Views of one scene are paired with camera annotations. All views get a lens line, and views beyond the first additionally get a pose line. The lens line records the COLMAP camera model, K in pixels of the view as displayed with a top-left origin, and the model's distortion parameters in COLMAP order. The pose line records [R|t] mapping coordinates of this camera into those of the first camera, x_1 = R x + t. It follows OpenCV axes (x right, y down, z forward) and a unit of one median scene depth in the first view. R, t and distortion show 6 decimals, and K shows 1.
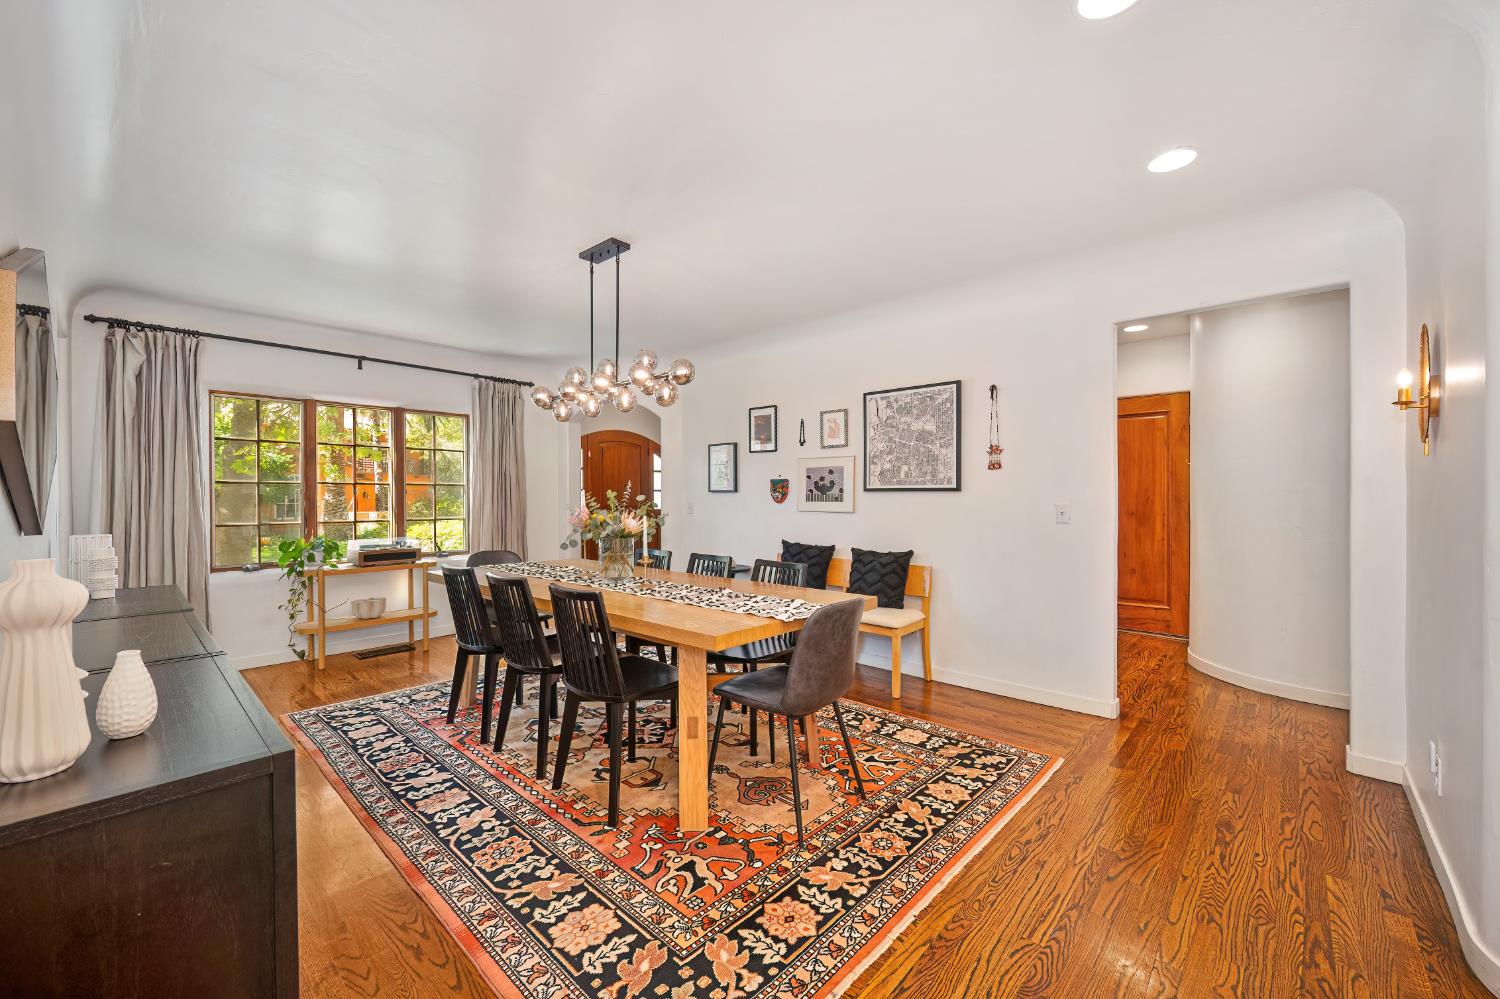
lens RADIAL K [[590.0, 0, 750.3], [0, 590.0, 496.6], [0, 0, 1]] dist [-0.001461, -0.000110]
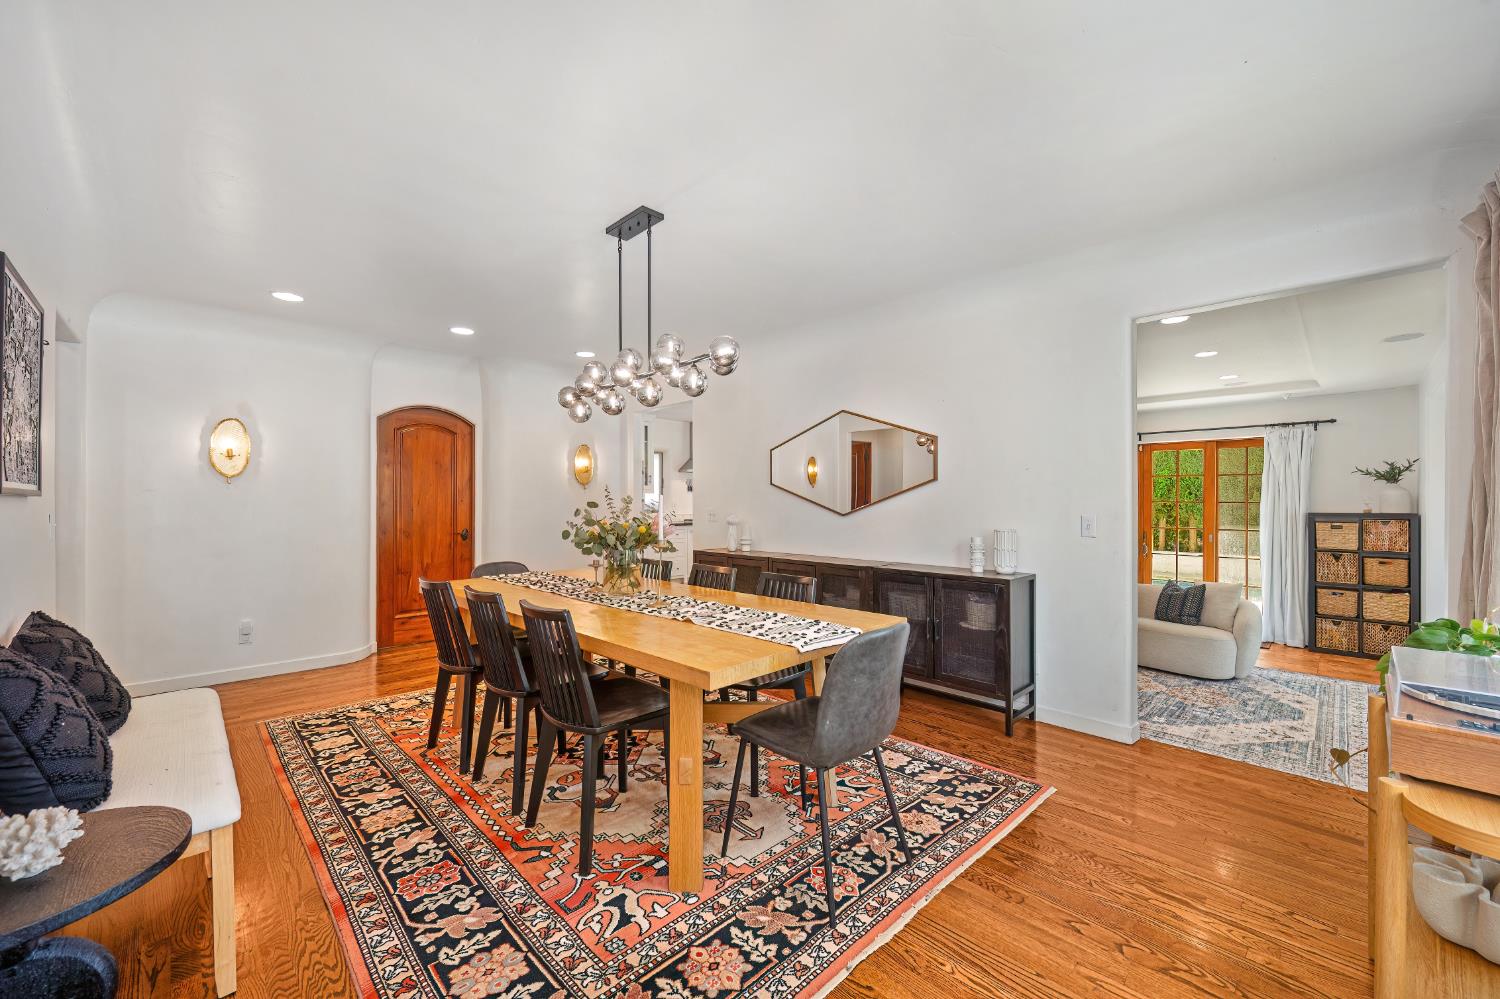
lens RADIAL K [[590.0, 0, 750.3], [0, 590.0, 496.6], [0, 0, 1]] dist [-0.001461, -0.000110]
pose [[-0.998702, 0.003044, 0.050842, -0.498329], [0.002614, 0.999960, -0.008522, -0.000761], [-0.050866, -0.008378, -0.998670, 2.008325]]
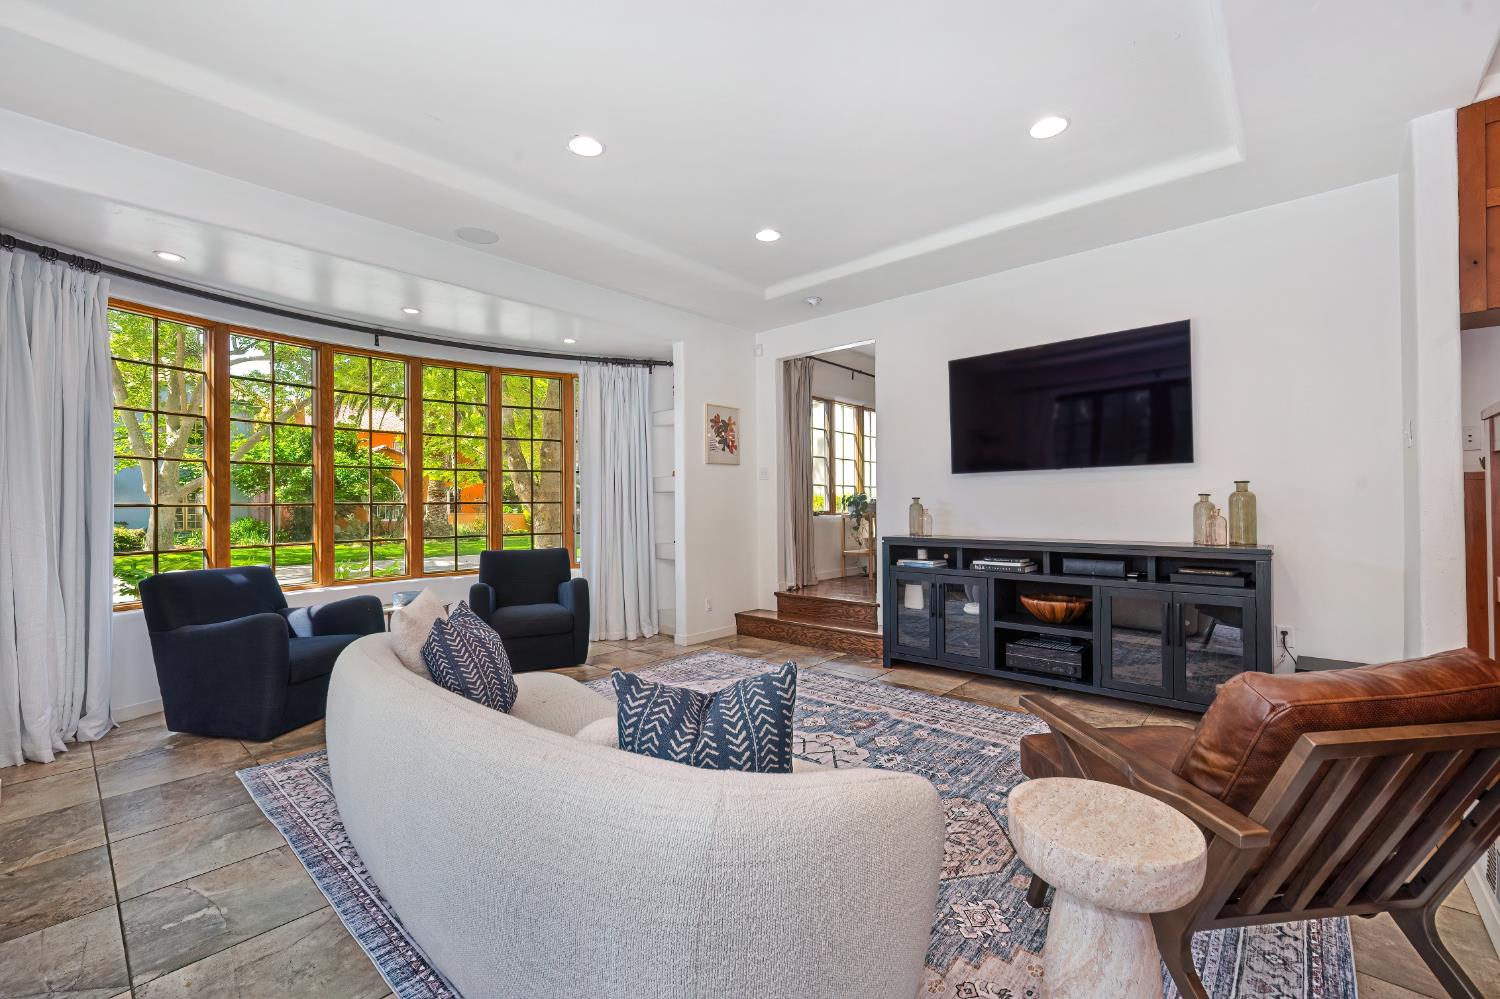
lens RADIAL K [[622.8, 0, 746.0], [0, 622.8, 501.1], [0, 0, 1]] dist [-0.003650, -0.000297]
pose [[0.999934, -0.004784, 0.010405, -1.520024], [0.004880, 0.999946, -0.009200, 0.150202], [-0.010360, 0.009250, 0.999904, -0.837508]]
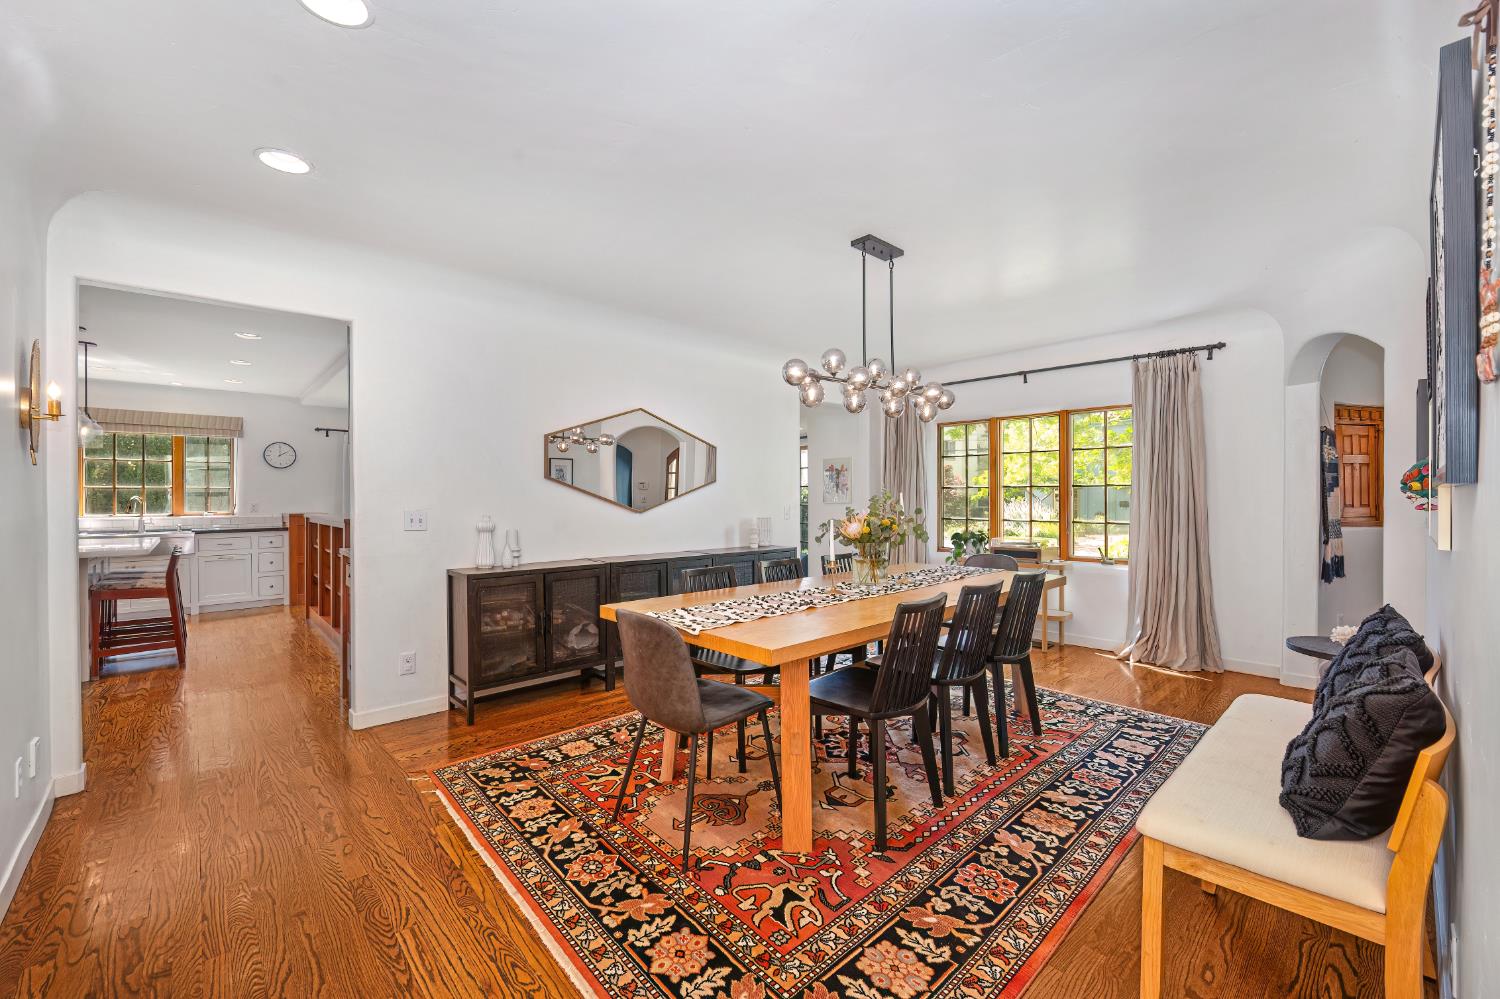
lens RADIAL K [[605.7, 0, 749.5], [0, 605.7, 497.0], [0, 0, 1]] dist [-0.002714, -0.000124]
pose [[-0.083648, 0.000481, -0.996495, 0.830056], [0.001203, 0.999999, 0.000382, -0.006023], [0.996495, -0.001167, -0.083648, 0.942059]]
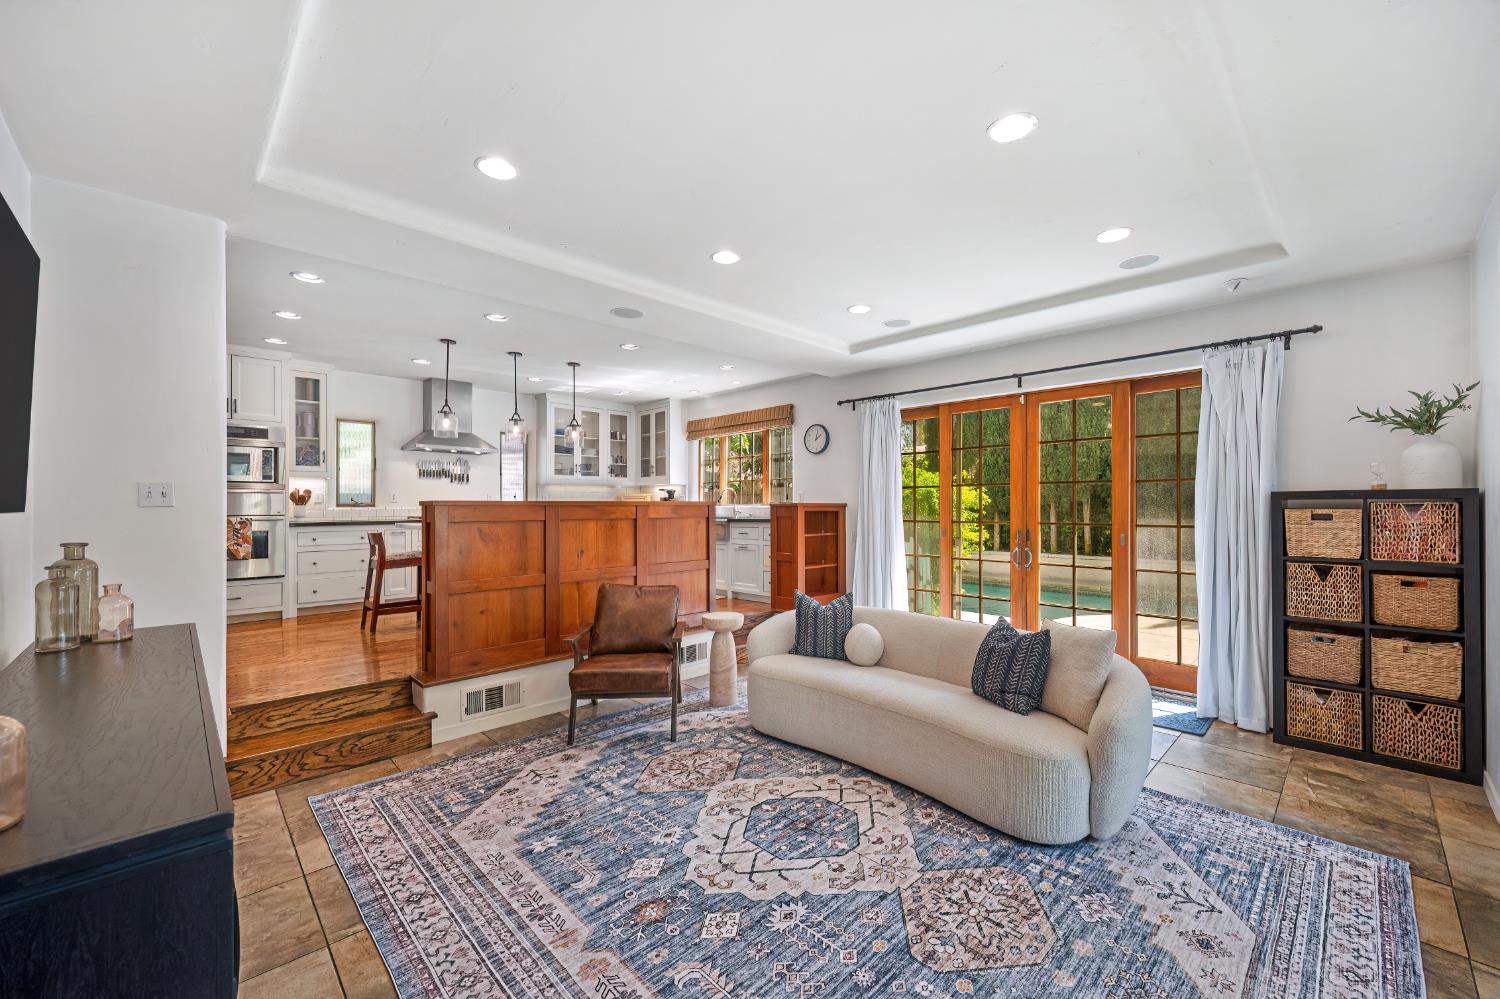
lens RADIAL K [[594.2, 0, 747.7], [0, 594.2, 497.7], [0, 0, 1]] dist [-0.000681, -0.000469]
pose [[-0.997864, 0.008282, 0.064792, -1.461934], [0.007630, 0.999918, -0.010303, 0.063101], [-0.064872, -0.009787, -0.997846, 1.005756]]
